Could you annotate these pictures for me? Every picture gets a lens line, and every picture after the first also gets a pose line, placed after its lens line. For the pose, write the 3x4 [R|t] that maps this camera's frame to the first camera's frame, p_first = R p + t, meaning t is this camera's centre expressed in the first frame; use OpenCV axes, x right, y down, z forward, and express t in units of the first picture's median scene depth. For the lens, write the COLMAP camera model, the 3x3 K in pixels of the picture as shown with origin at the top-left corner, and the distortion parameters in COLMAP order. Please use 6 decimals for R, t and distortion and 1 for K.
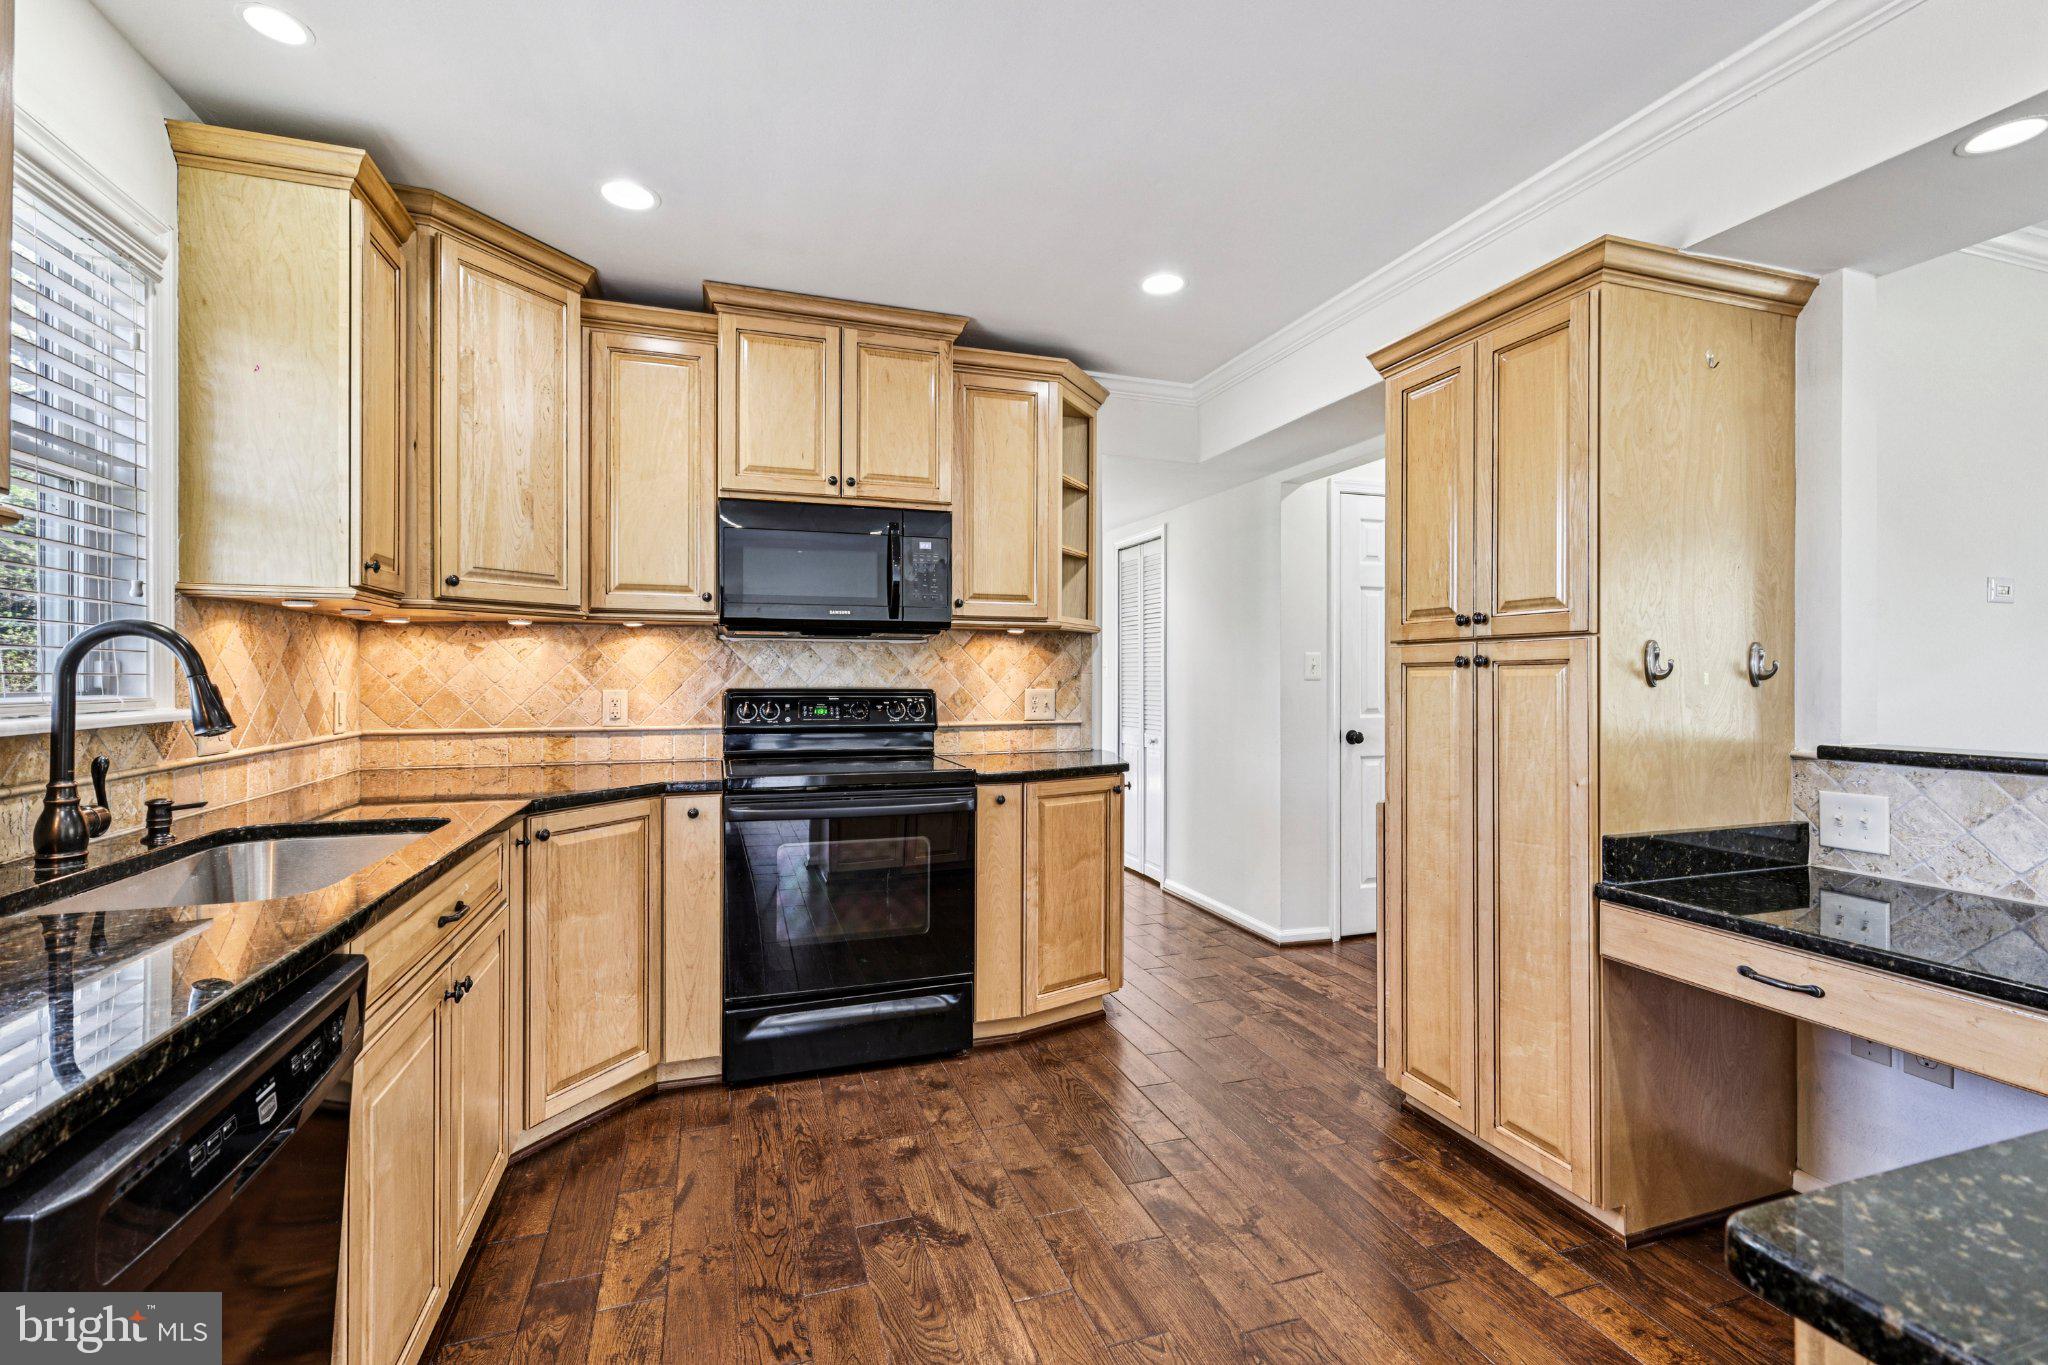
lens RADIAL K [[894.2, 0, 1019.8], [0, 894.2, 674.2], [0, 0, 1]] dist [0.000695, 0.000464]
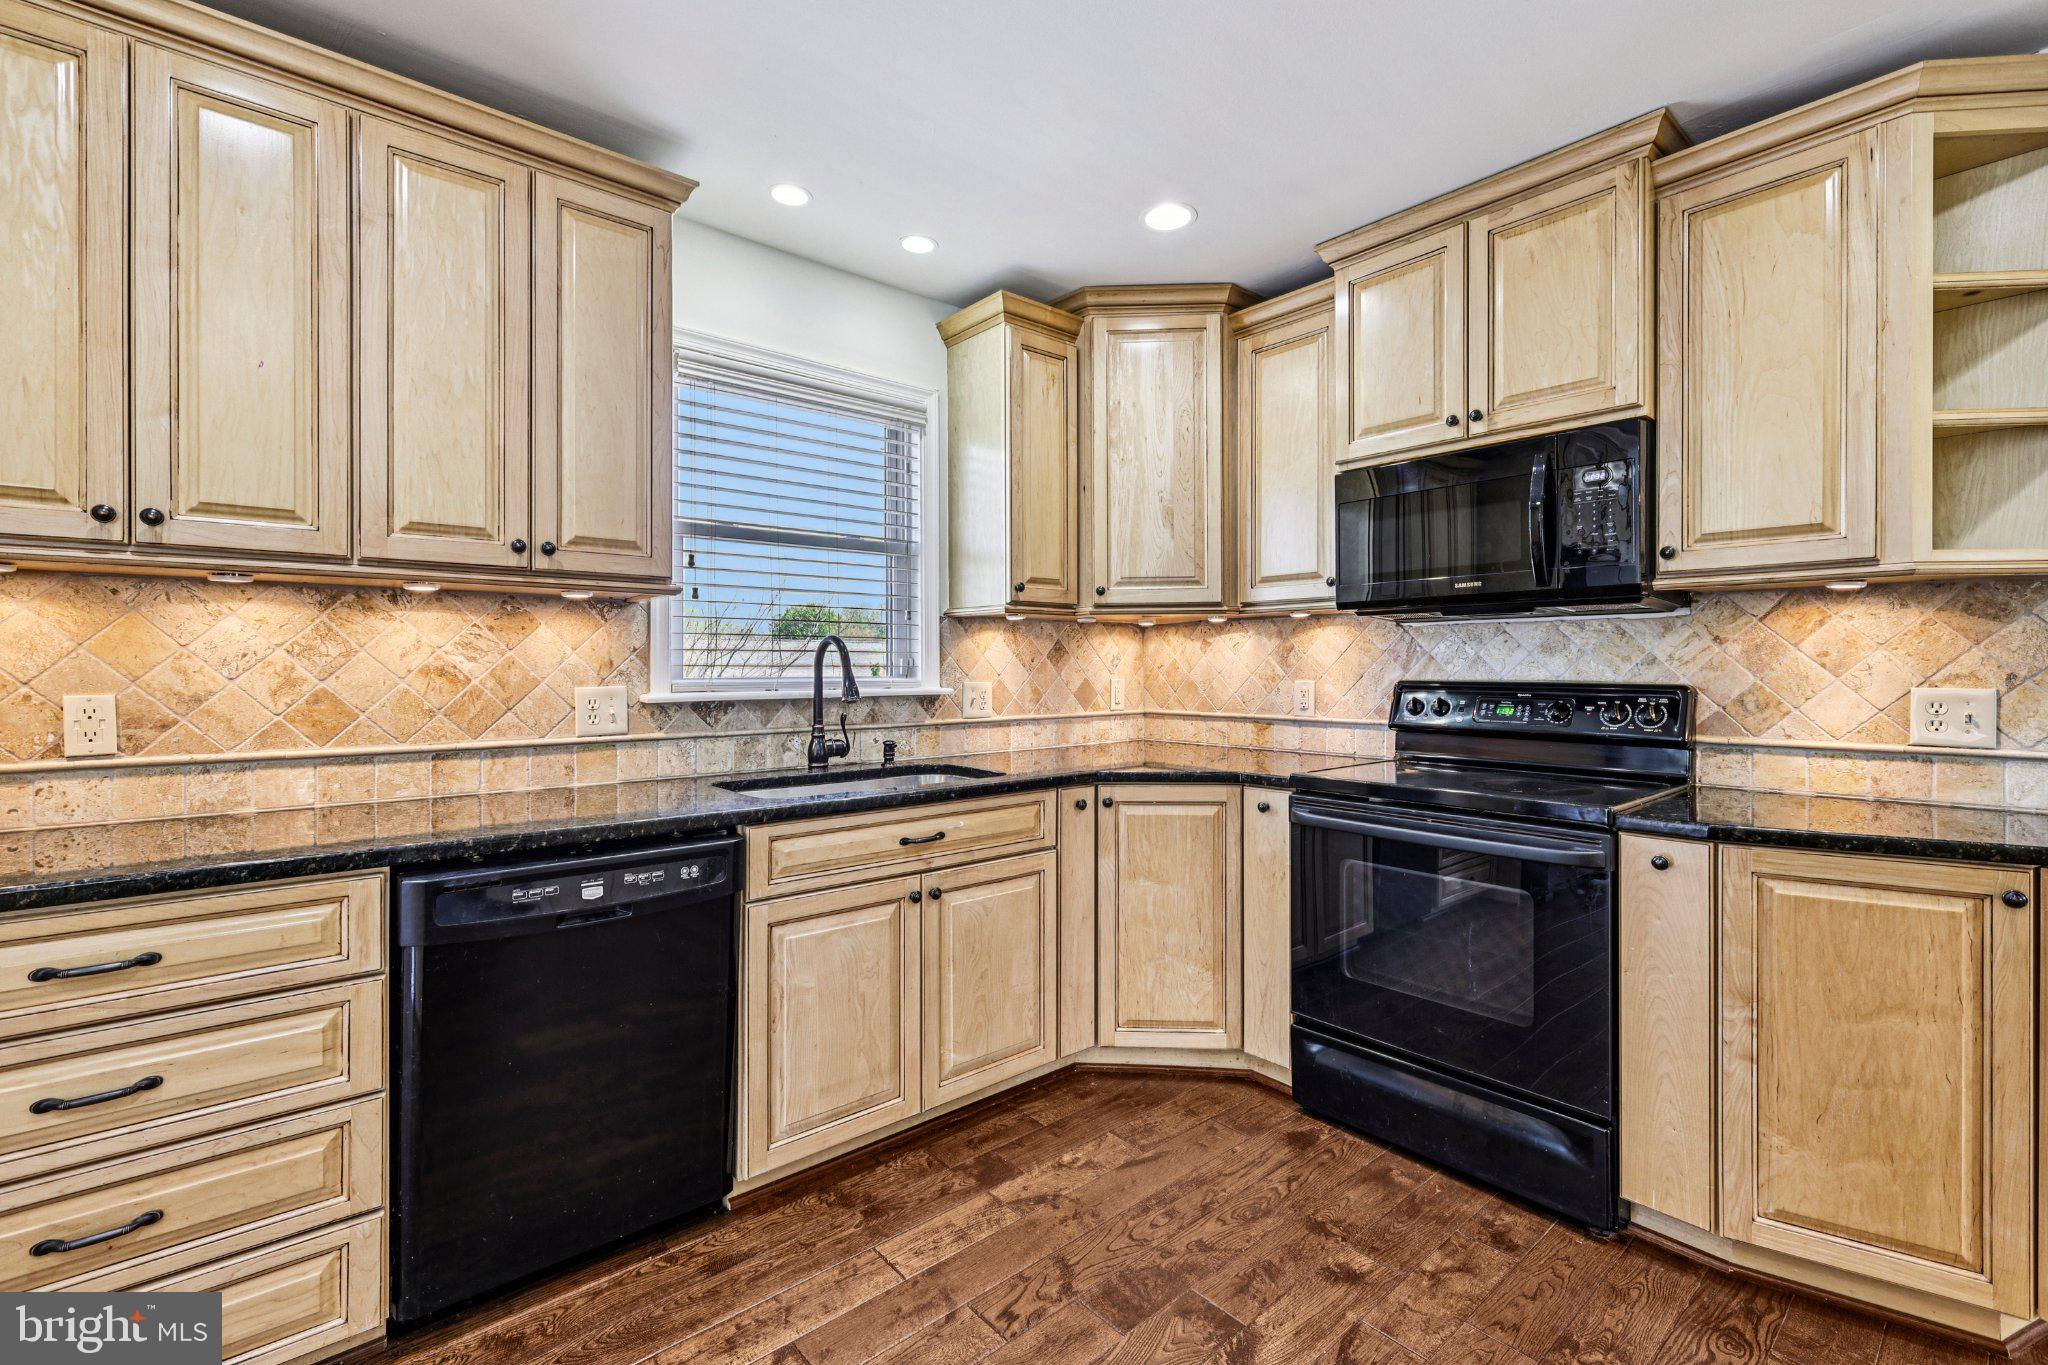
lens RADIAL K [[886.5, 0, 1019.3], [0, 886.5, 669.3], [0, 0, 1]] dist [0.000815, 0.000178]
pose [[0.370292, -0.000866, -0.928915, 0.398548], [0.003369, 0.999994, 0.000410, 0.003711], [0.928909, -0.003281, 0.370293, 0.364119]]
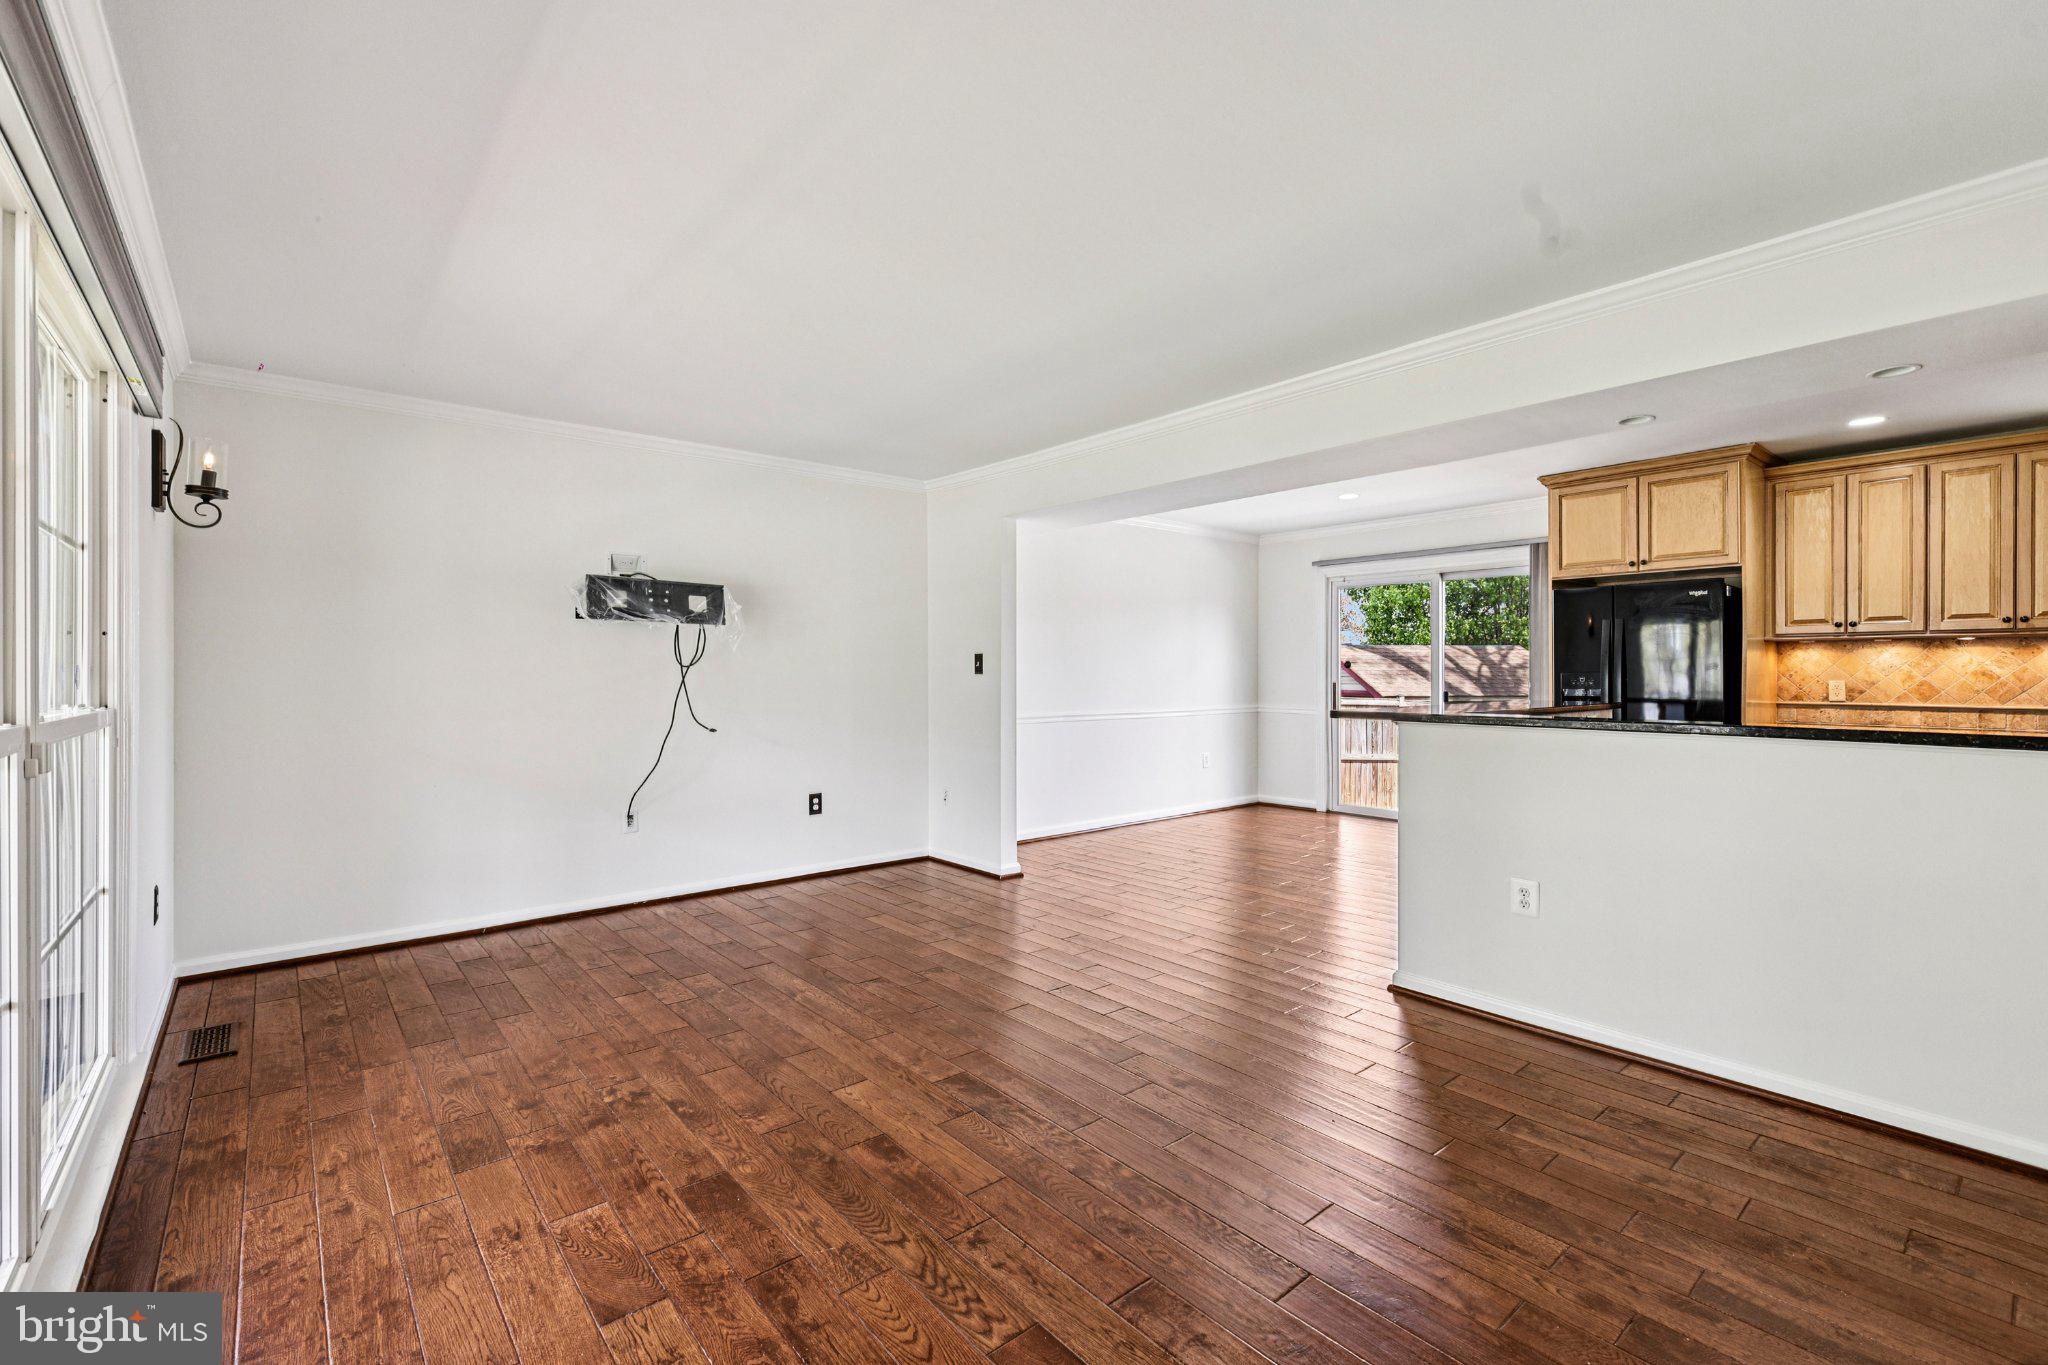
lens RADIAL K [[886.5, 0, 1019.3], [0, 886.5, 669.3], [0, 0, 1]] dist [0.000815, 0.000178]
pose [[-0.931608, -0.001136, -0.363463, 1.830841], [0.000646, 0.999988, -0.004781, 0.003316], [0.363464, -0.004689, -0.931596, 1.088417]]
